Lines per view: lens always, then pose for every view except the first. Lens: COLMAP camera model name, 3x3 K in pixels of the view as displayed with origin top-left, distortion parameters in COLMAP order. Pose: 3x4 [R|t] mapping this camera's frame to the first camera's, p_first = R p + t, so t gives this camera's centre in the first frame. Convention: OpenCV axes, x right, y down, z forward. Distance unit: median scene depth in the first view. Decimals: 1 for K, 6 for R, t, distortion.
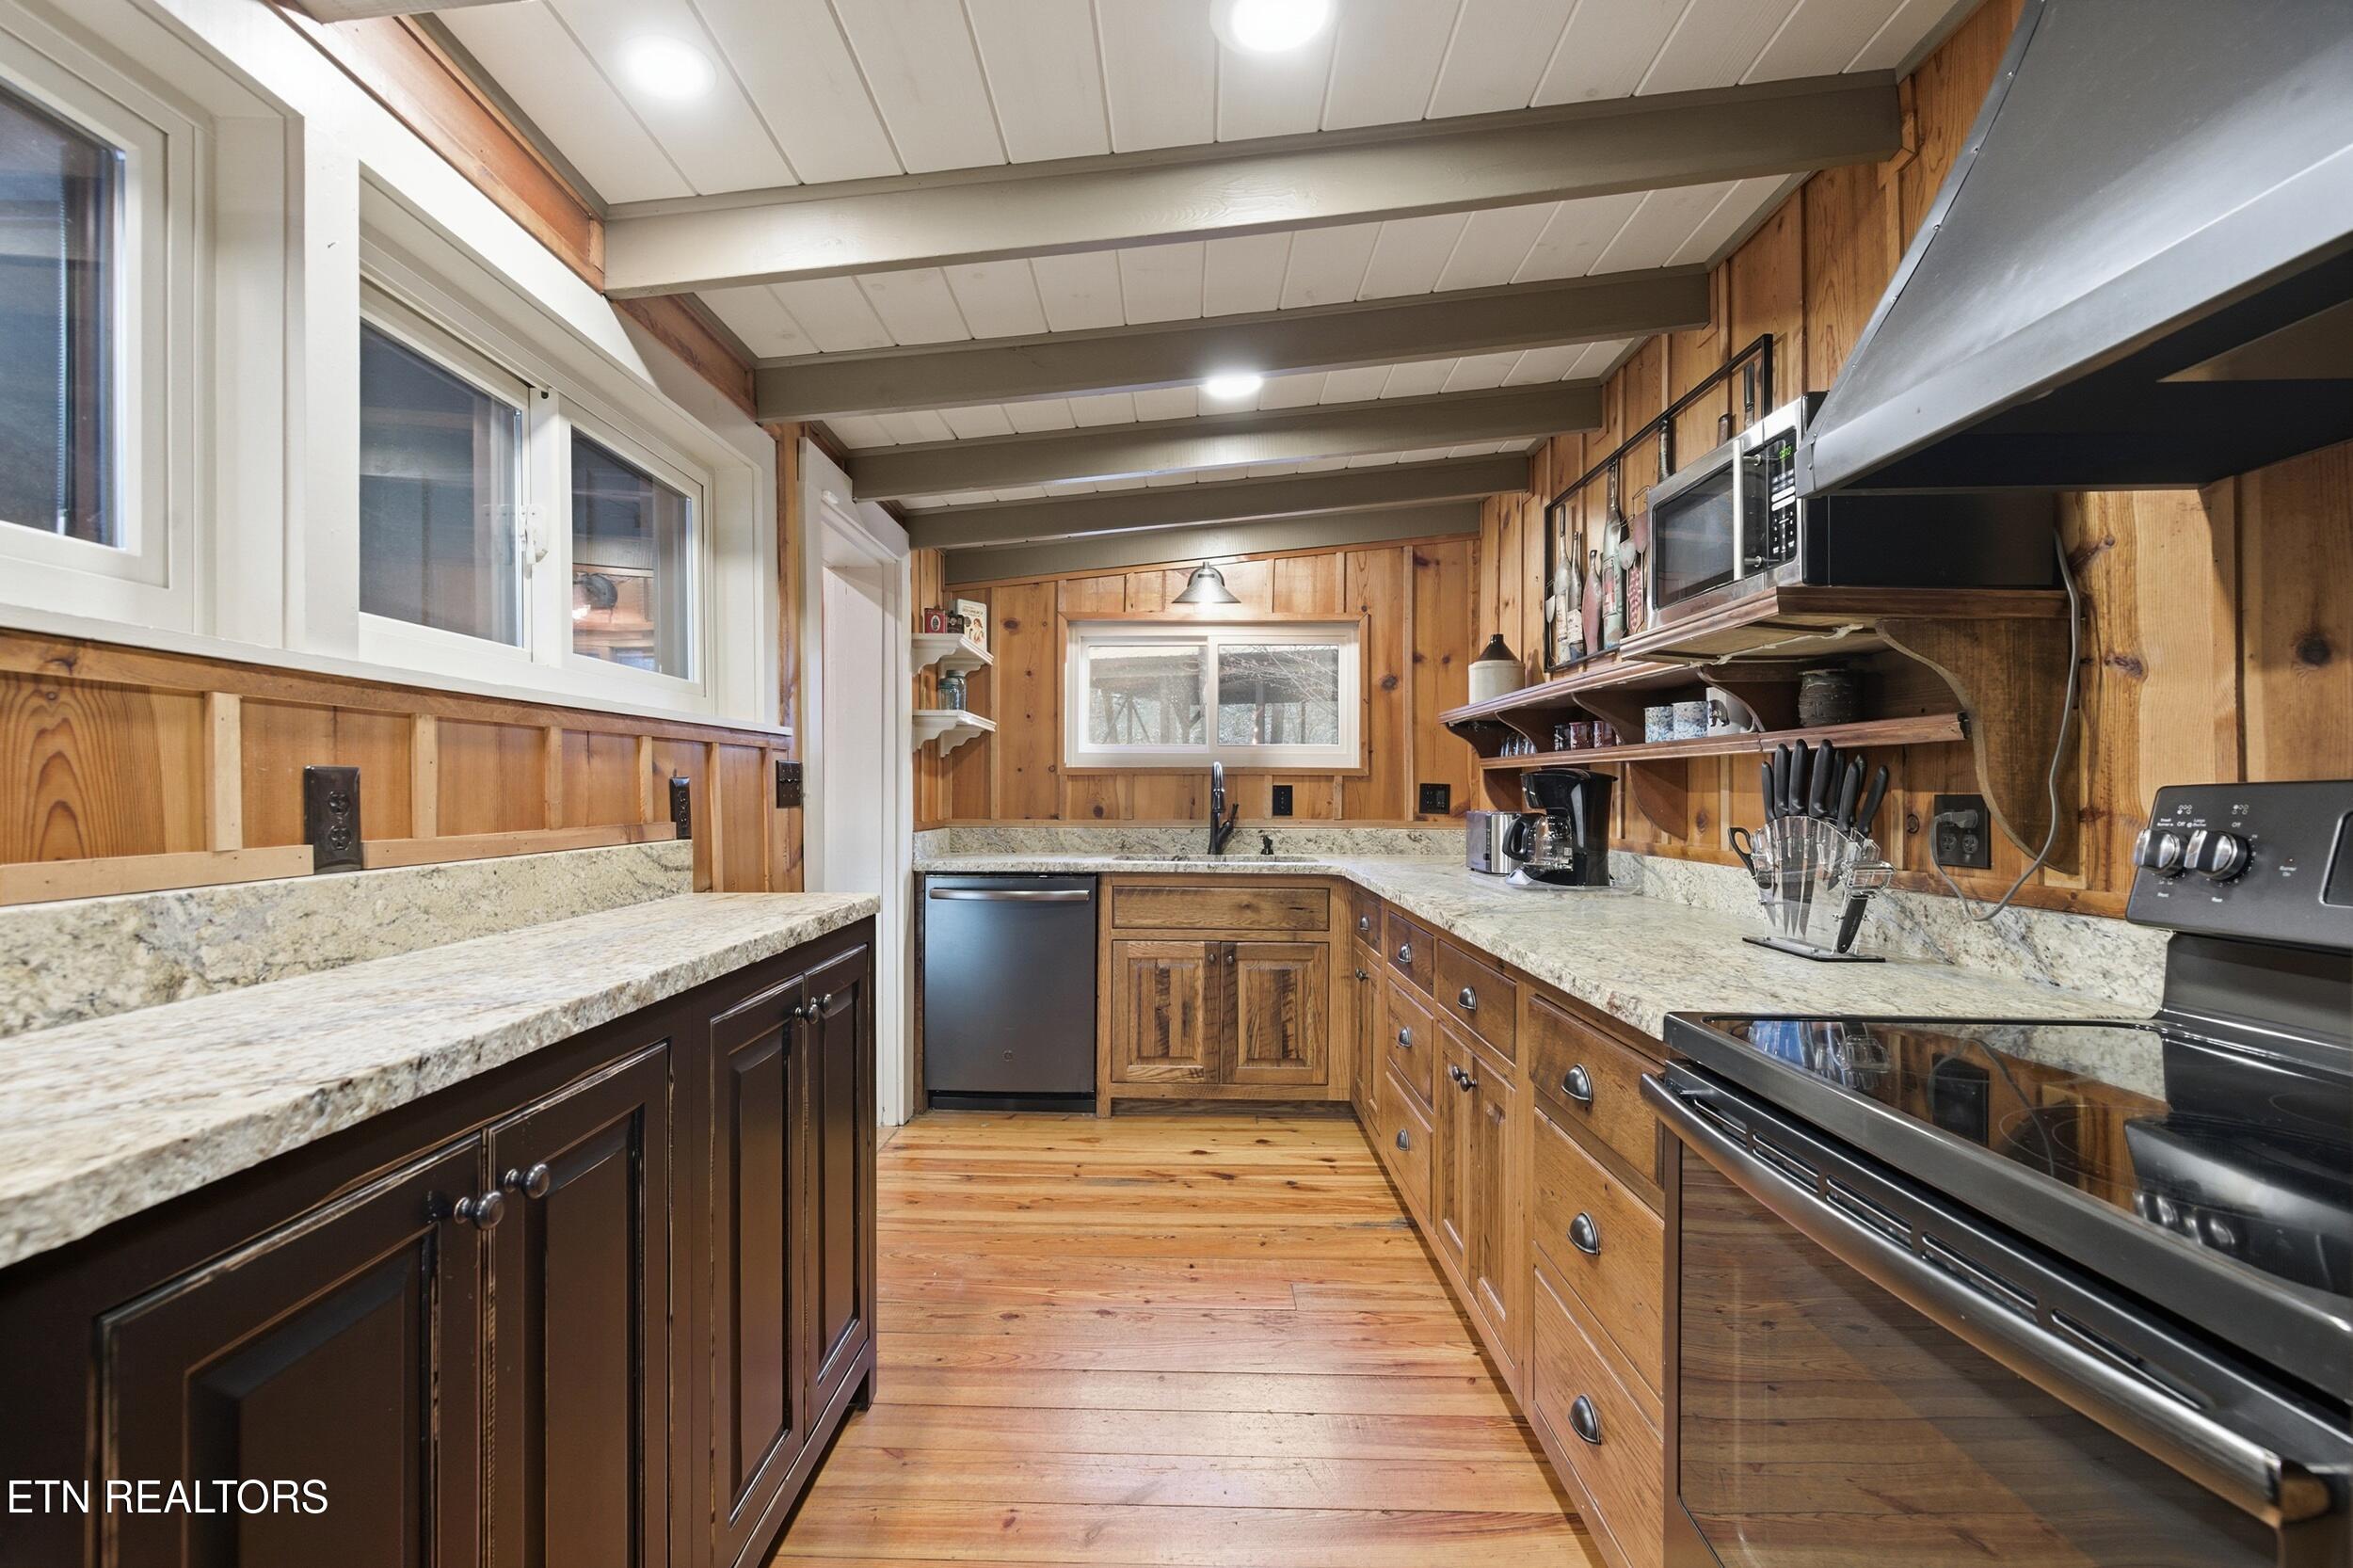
lens RADIAL K [[1099.9, 0, 1176.5], [0, 1099.9, 784.0], [0, 0, 1]] dist [0.004330, 0.000935]
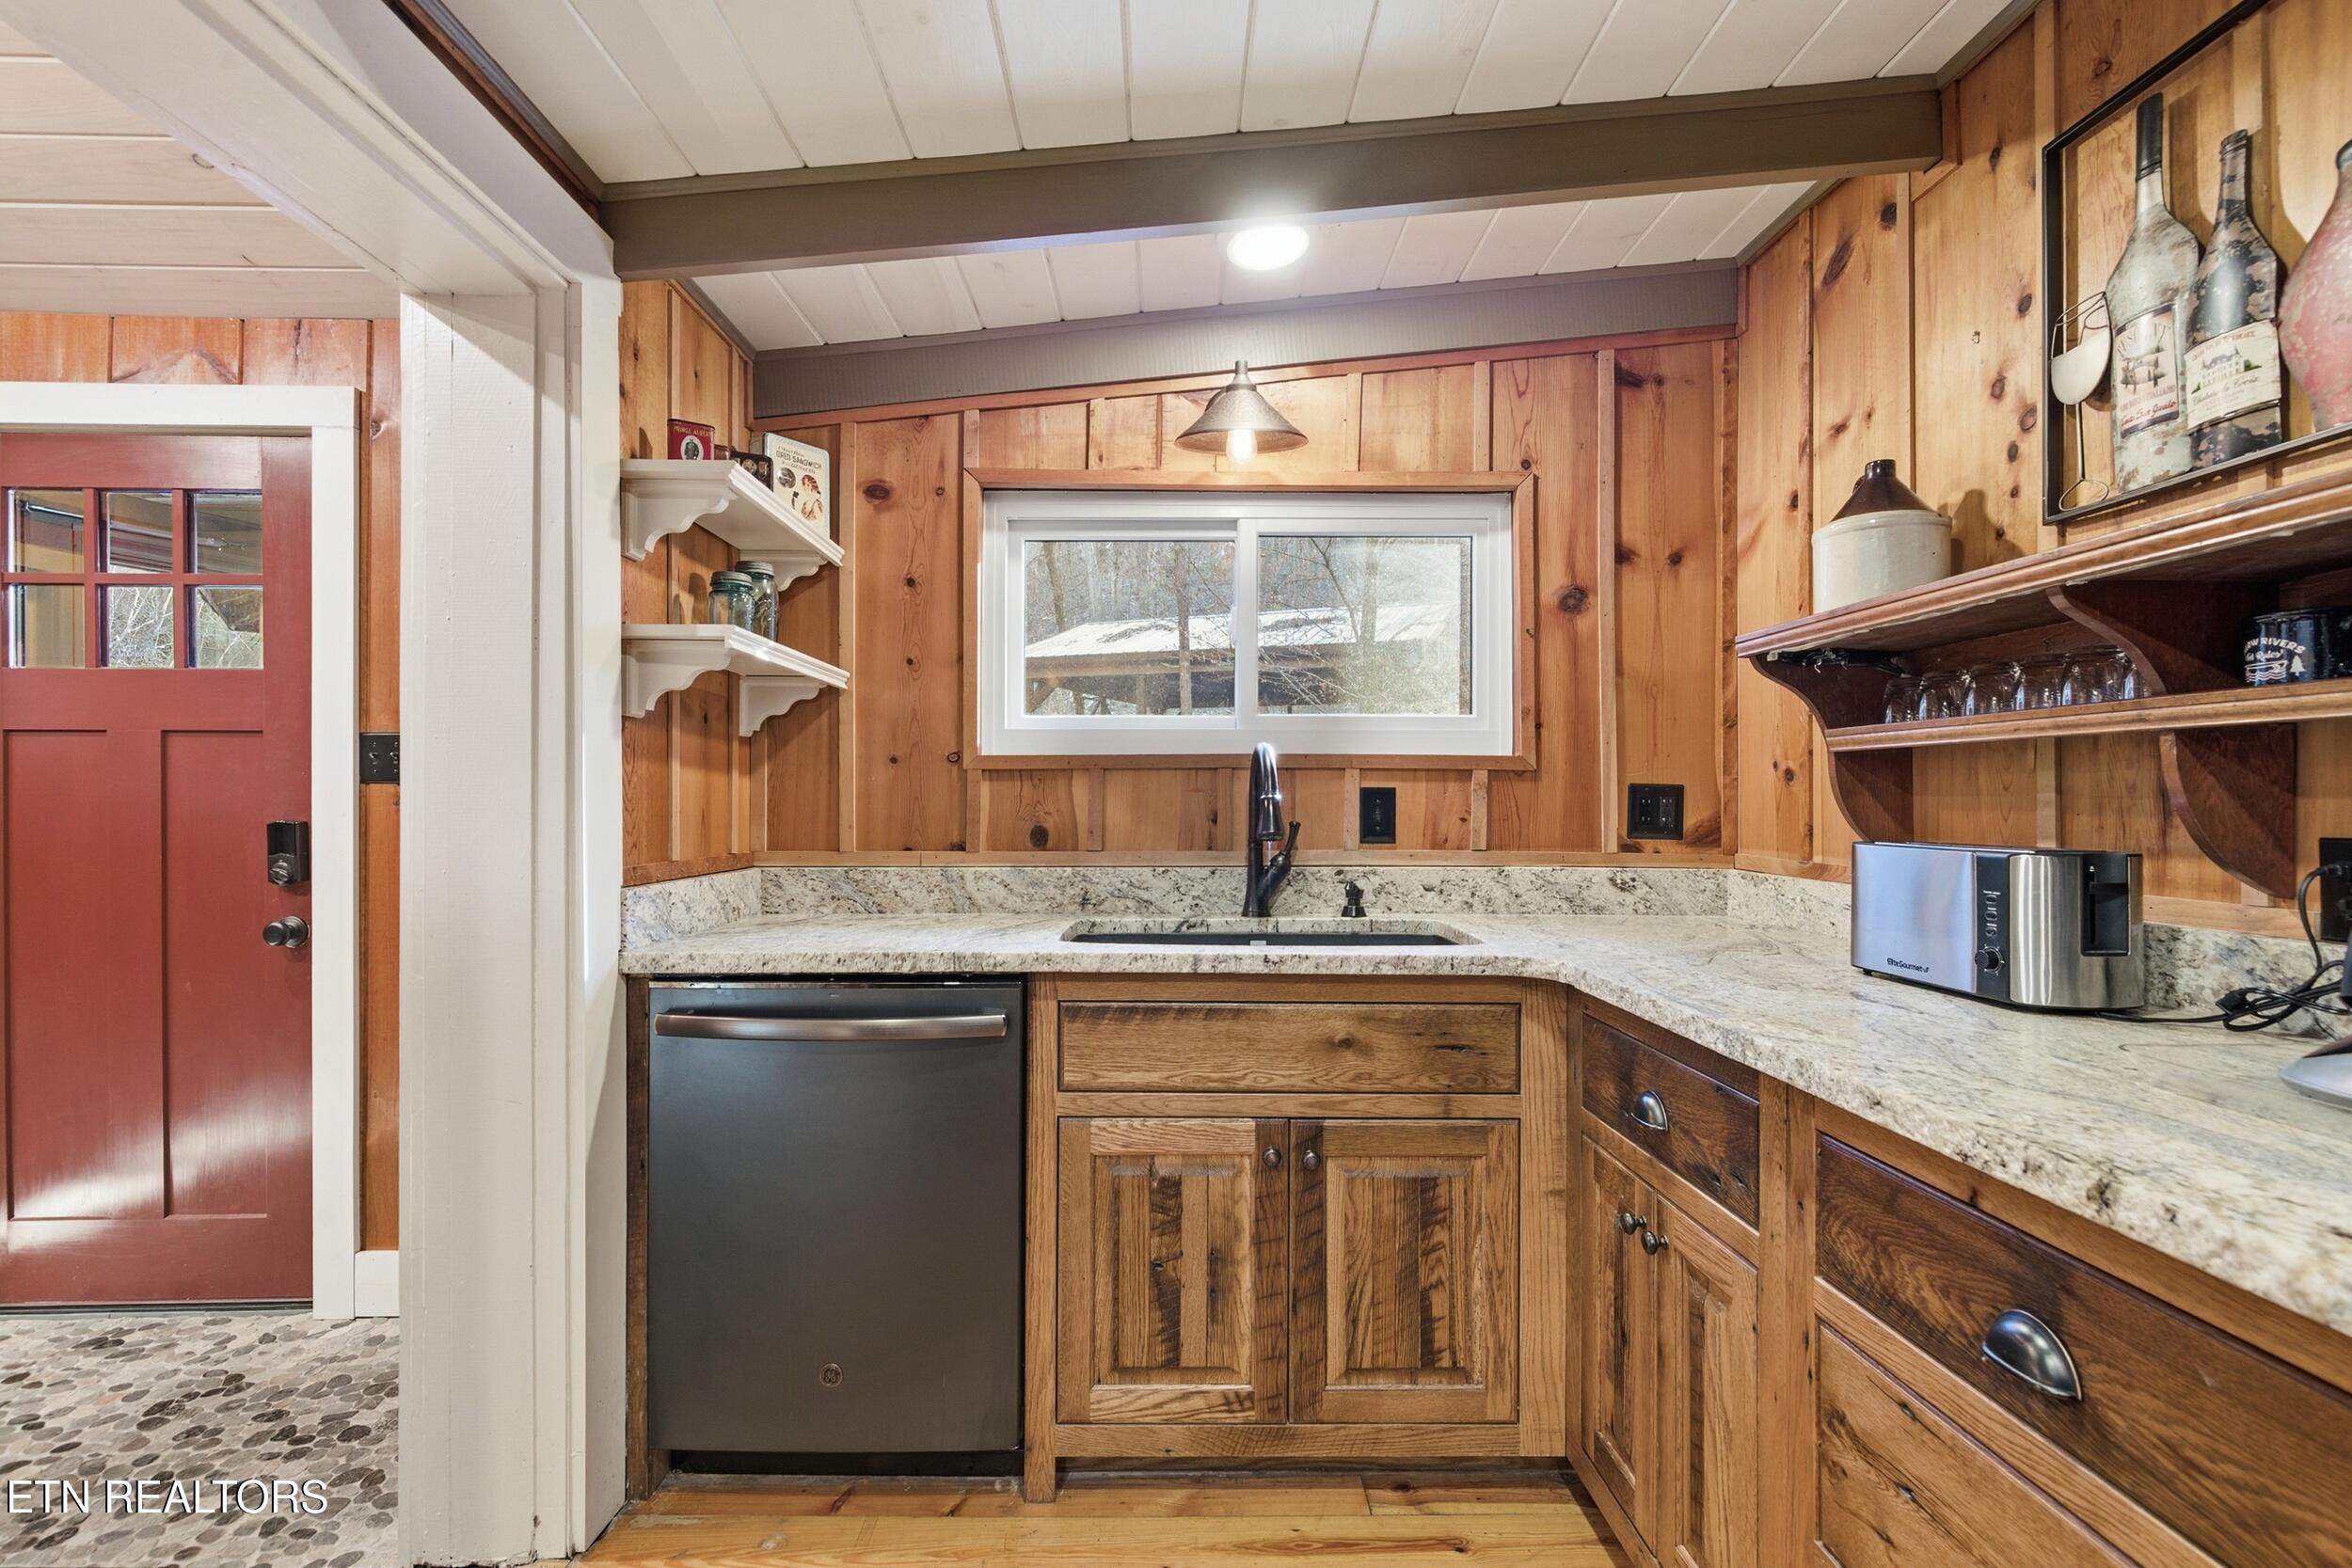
lens RADIAL K [[1086.3, 0, 1187.5], [0, 1086.3, 784.8], [0, 0, 1]] dist [-0.001531, -0.000455]
pose [[0.999406, -0.001397, 0.034442, -0.018922], [0.001675, 0.999966, -0.008051, 0.004491], [-0.034430, 0.008104, 0.999374, 0.534566]]
